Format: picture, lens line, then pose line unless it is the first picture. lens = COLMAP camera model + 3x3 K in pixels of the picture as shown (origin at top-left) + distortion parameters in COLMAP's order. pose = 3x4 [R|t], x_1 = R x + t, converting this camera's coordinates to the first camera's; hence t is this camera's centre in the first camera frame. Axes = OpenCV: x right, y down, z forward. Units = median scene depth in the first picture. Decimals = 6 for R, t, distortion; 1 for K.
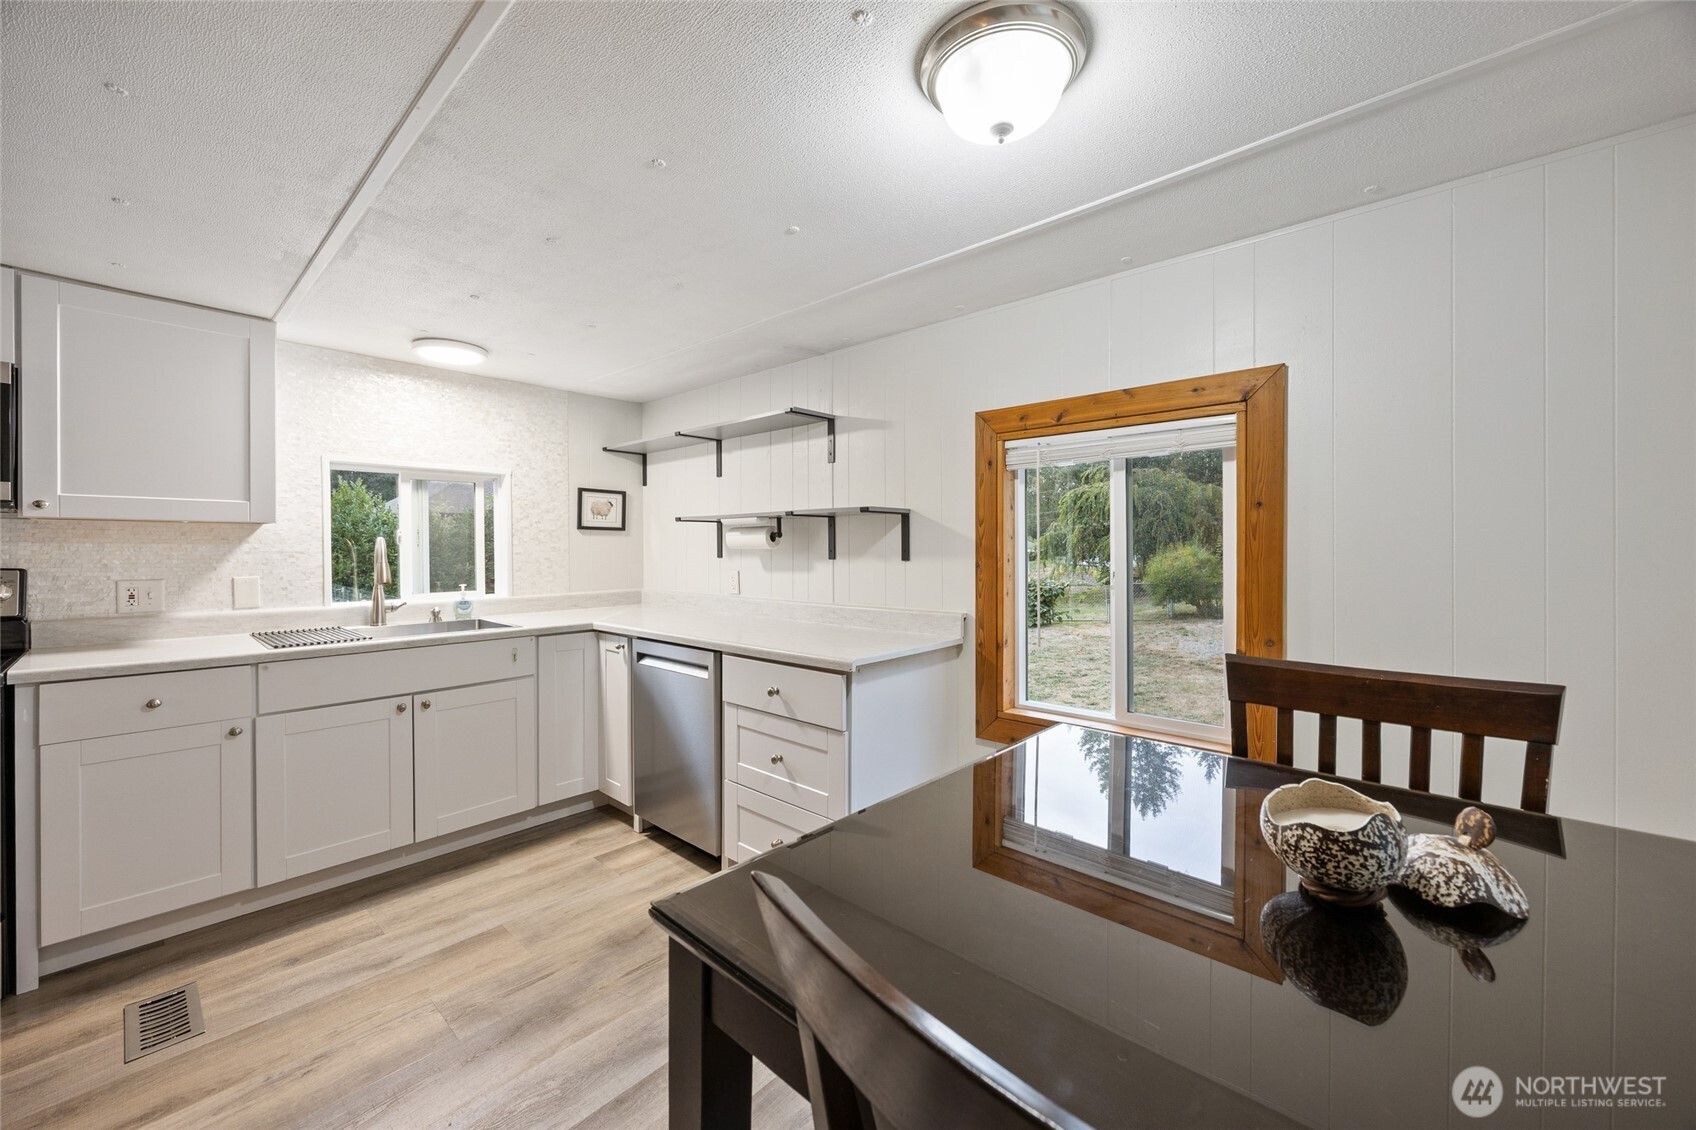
lens RADIAL K [[646.0, 0, 848.0], [0, 646.0, 565.0], [0, 0, 1]] dist [0.000142, 0.000039]
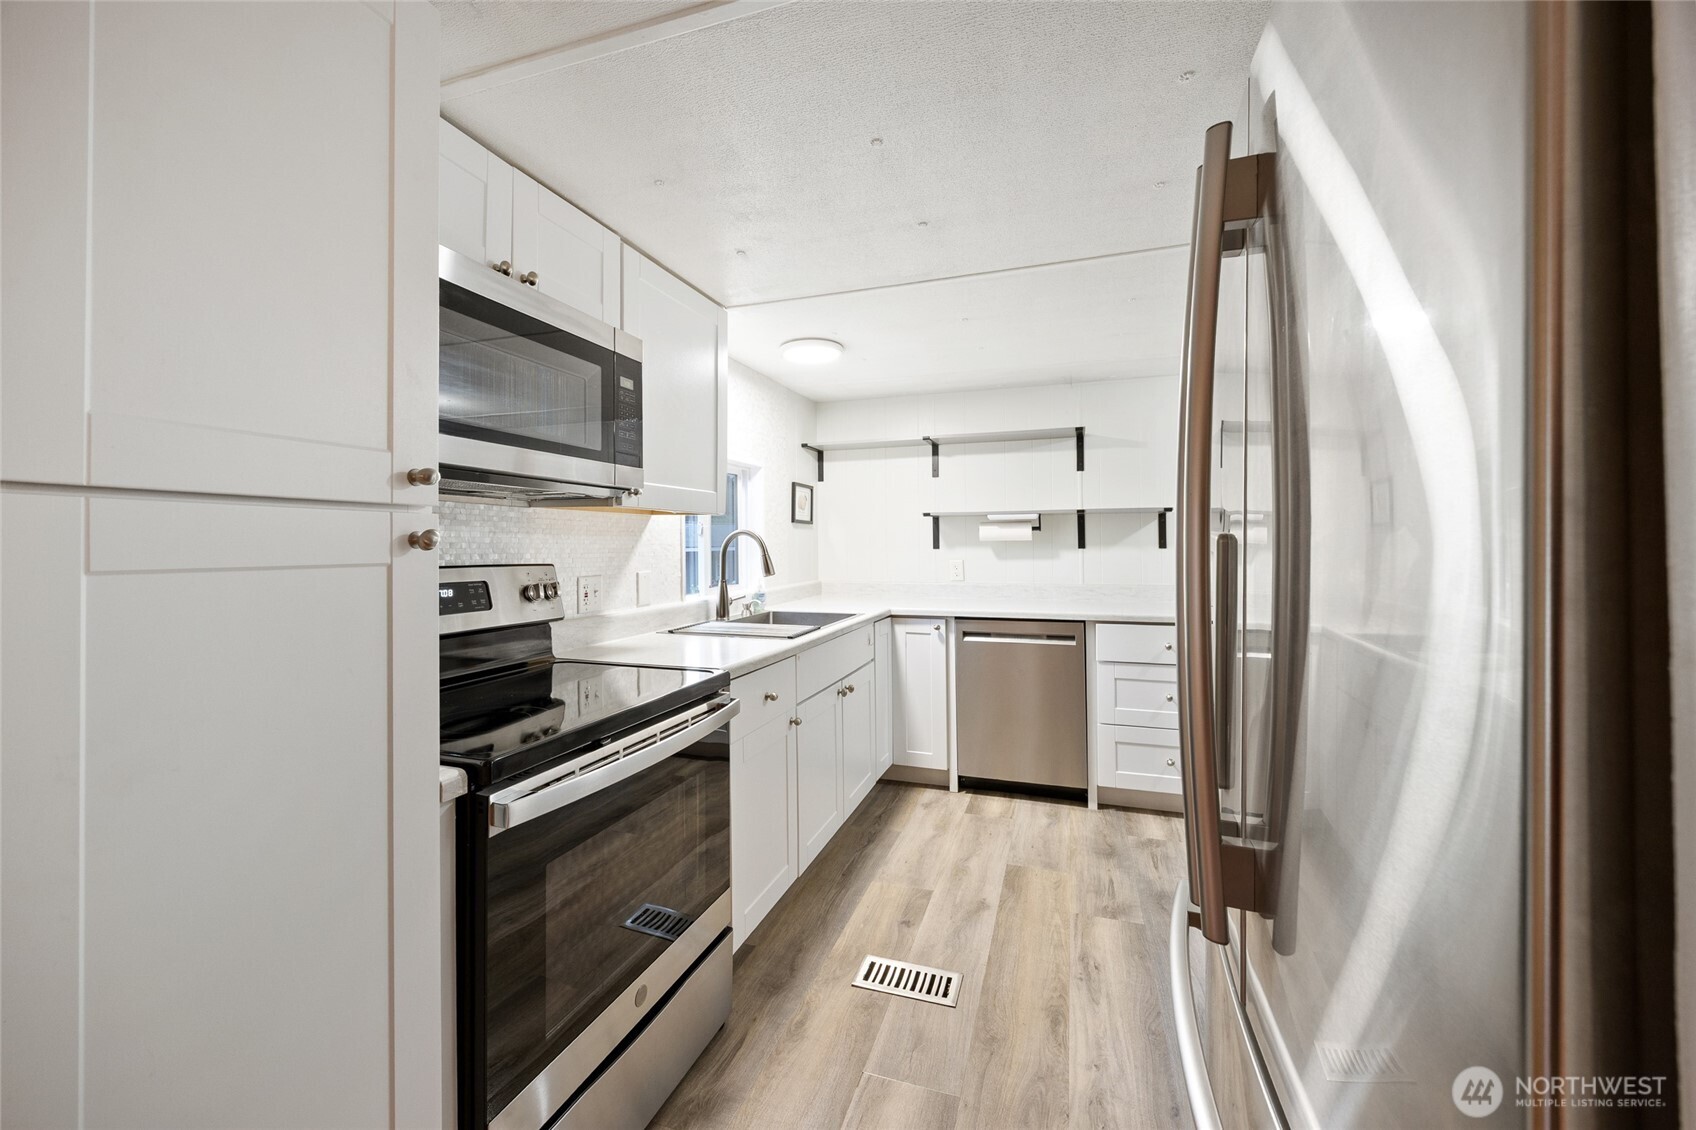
lens RADIAL K [[649.8, 0, 850.3], [0, 649.8, 543.8], [0, 0, 1]] dist [-0.000522, -0.000024]
pose [[0.921950, -0.007083, 0.387245, -0.923079], [0.016148, 0.999666, -0.020159, 0.001239], [-0.386973, 0.024839, 0.921756, 0.015521]]
